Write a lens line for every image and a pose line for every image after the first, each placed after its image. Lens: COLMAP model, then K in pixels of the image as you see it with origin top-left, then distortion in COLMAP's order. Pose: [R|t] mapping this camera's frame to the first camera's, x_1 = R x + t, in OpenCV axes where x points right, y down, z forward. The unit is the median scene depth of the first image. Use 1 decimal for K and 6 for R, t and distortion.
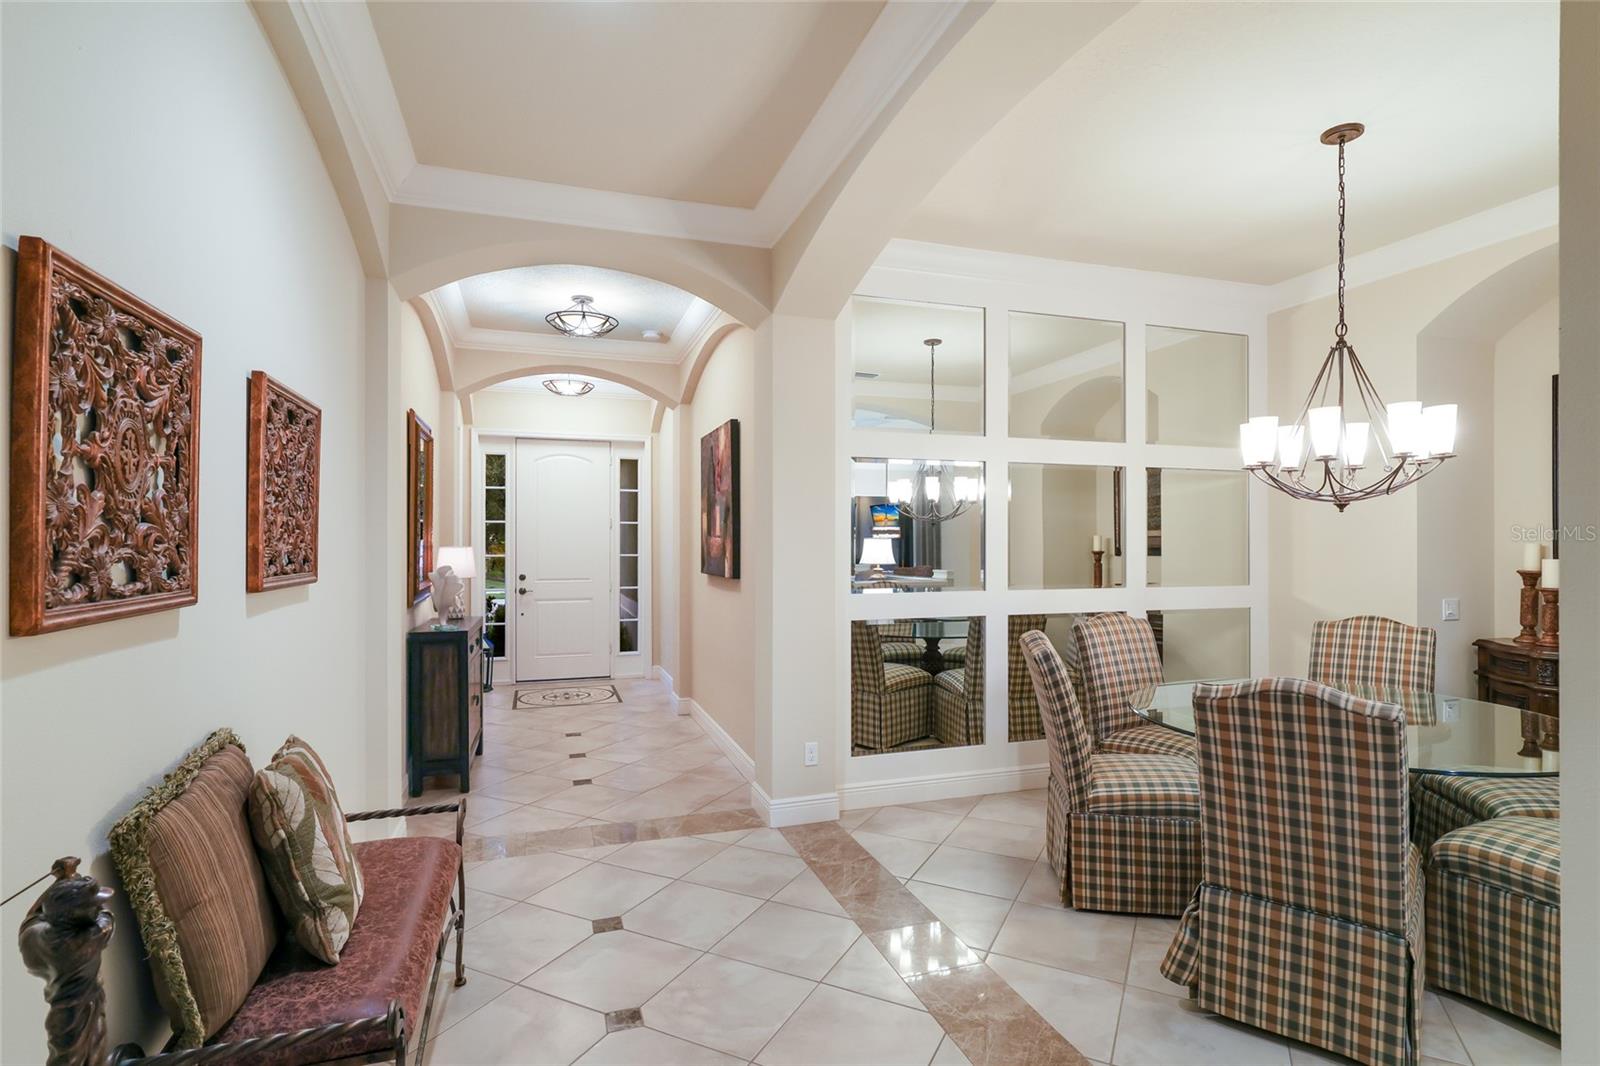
lens RADIAL K [[808.7, 0, 813.2], [0, 808.7, 535.6], [0, 0, 1]] dist [0.017198, 0.000264]
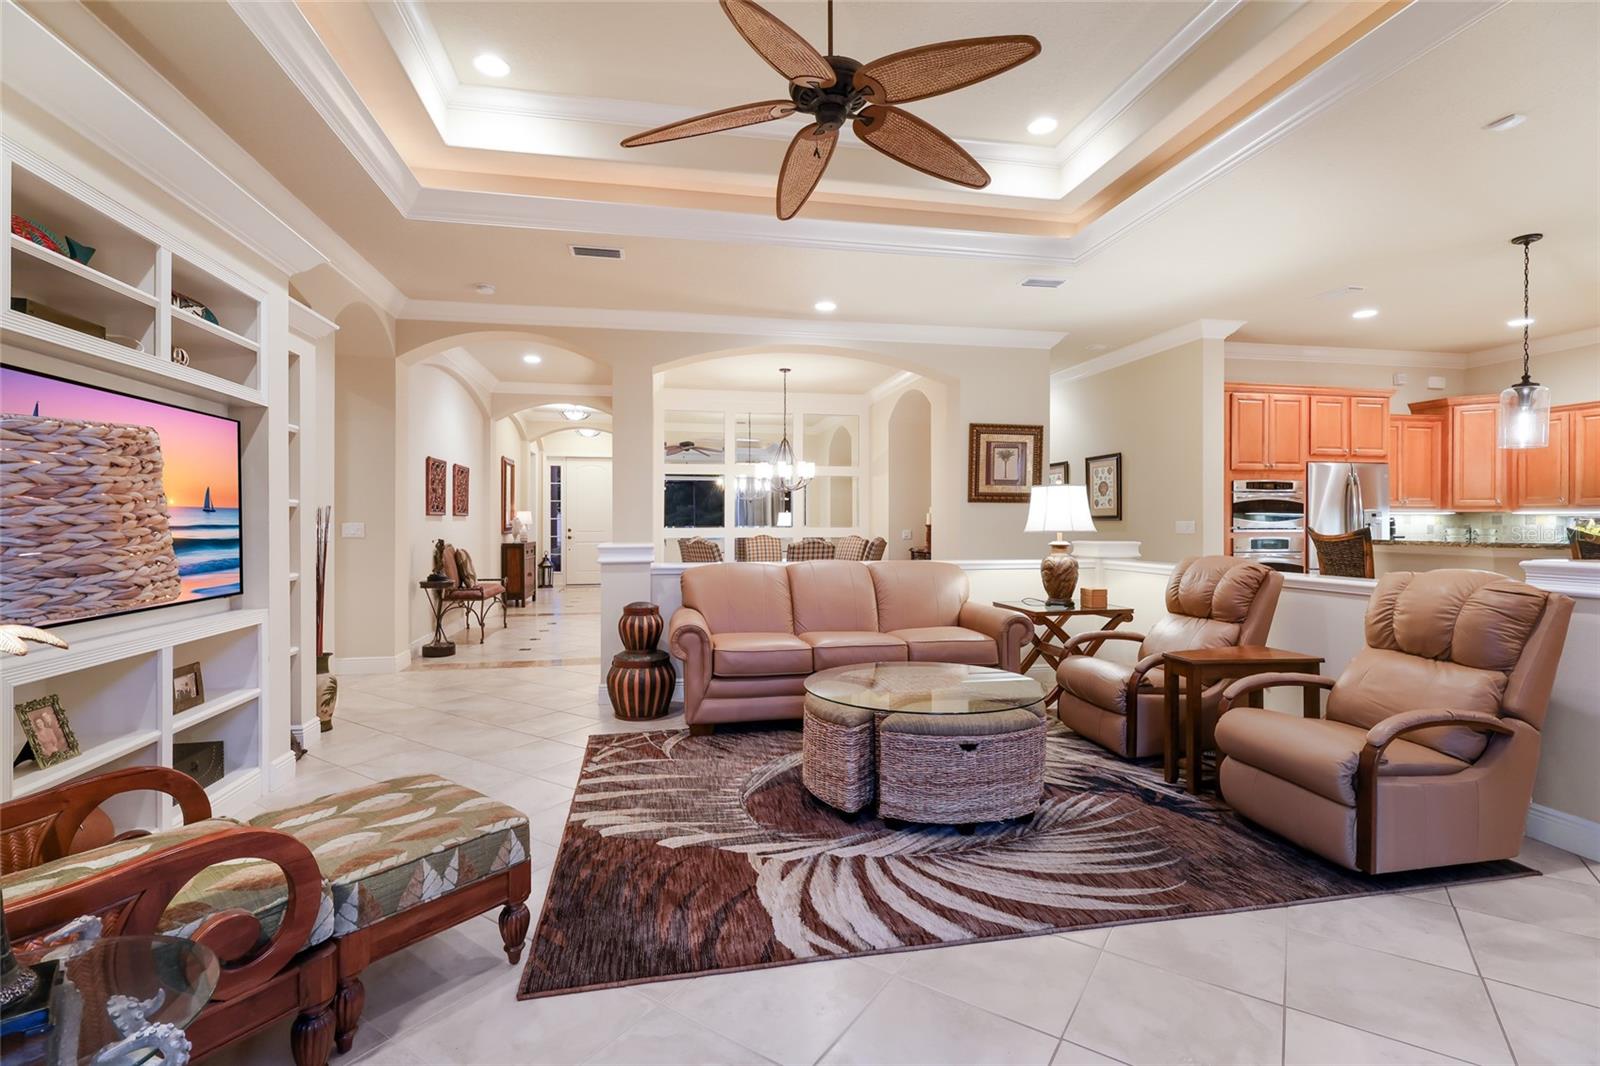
lens RADIAL K [[739.3, 0, 799.5], [0, 739.3, 527.7], [0, 0, 1]] dist [-0.001486, 0.000068]
pose [[0.991768, 0.004539, -0.127965, 0.727546], [-0.002576, 0.999877, 0.015497, 0.030079], [0.128020, -0.015040, 0.991658, -1.186087]]
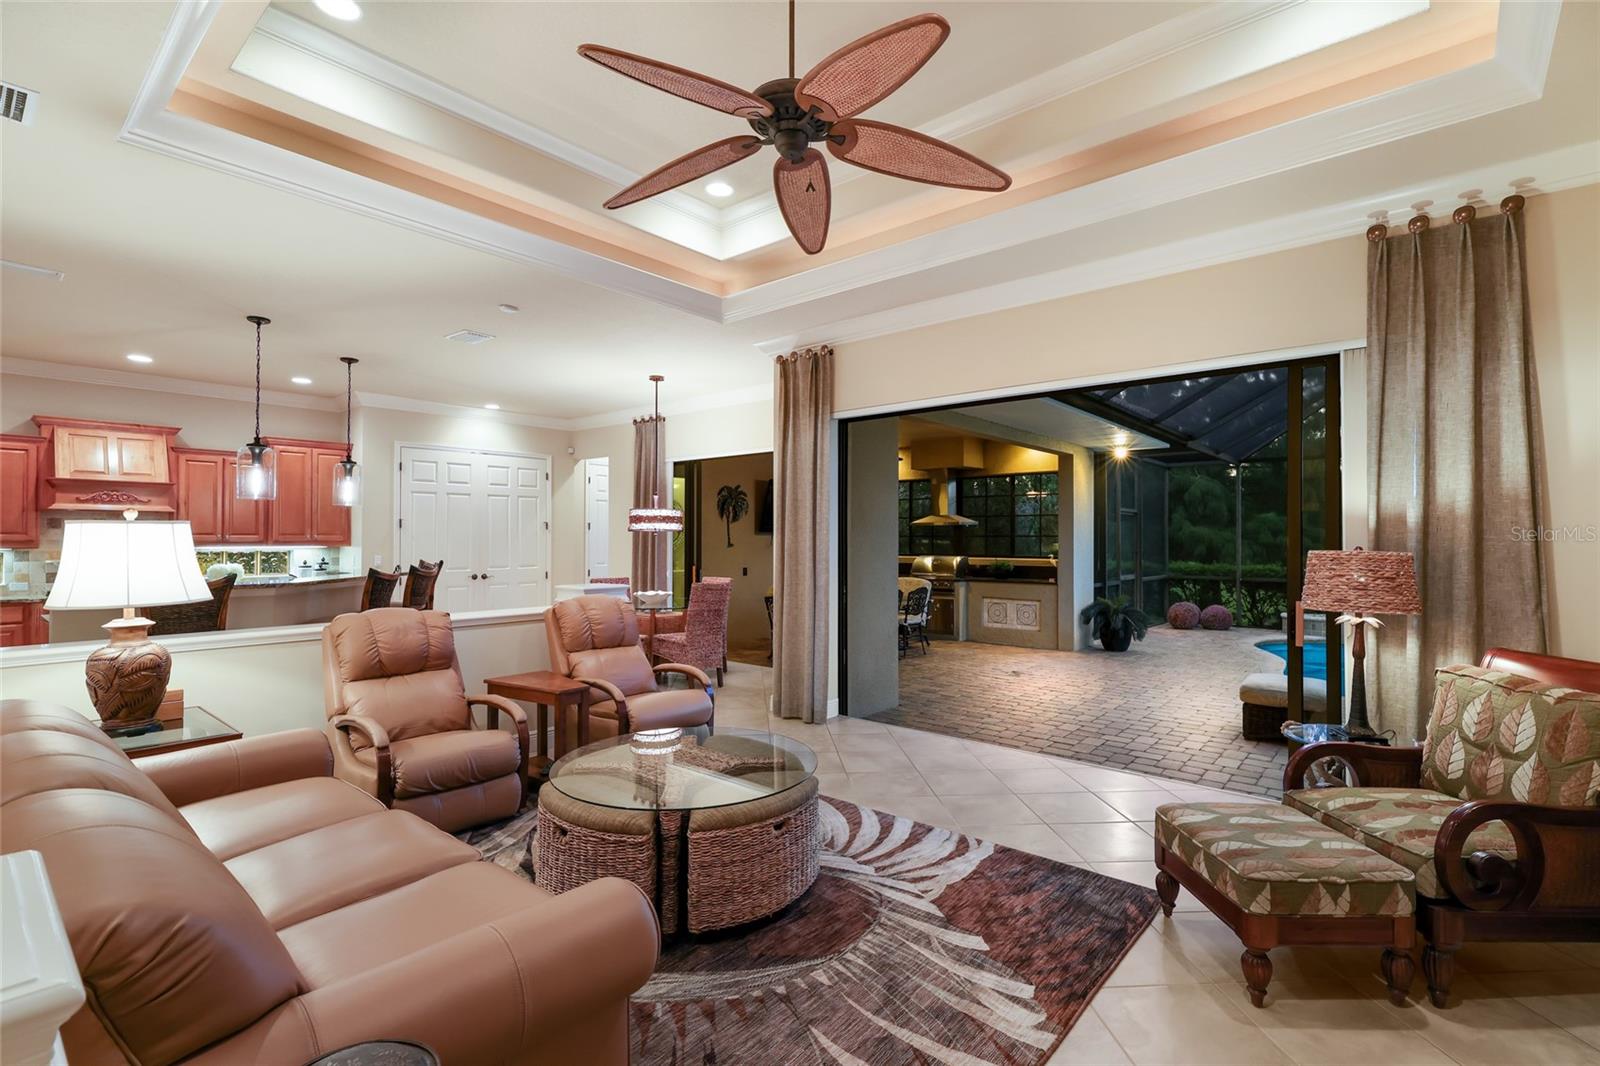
lens RADIAL K [[739.3, 0, 799.5], [0, 739.3, 527.7], [0, 0, 1]] dist [-0.001486, 0.000068]
pose [[-0.511945, 0.014577, 0.858895, 0.108617], [-0.009456, 0.999700, -0.022603, -0.003209], [-0.858966, -0.019693, -0.511653, -0.159978]]
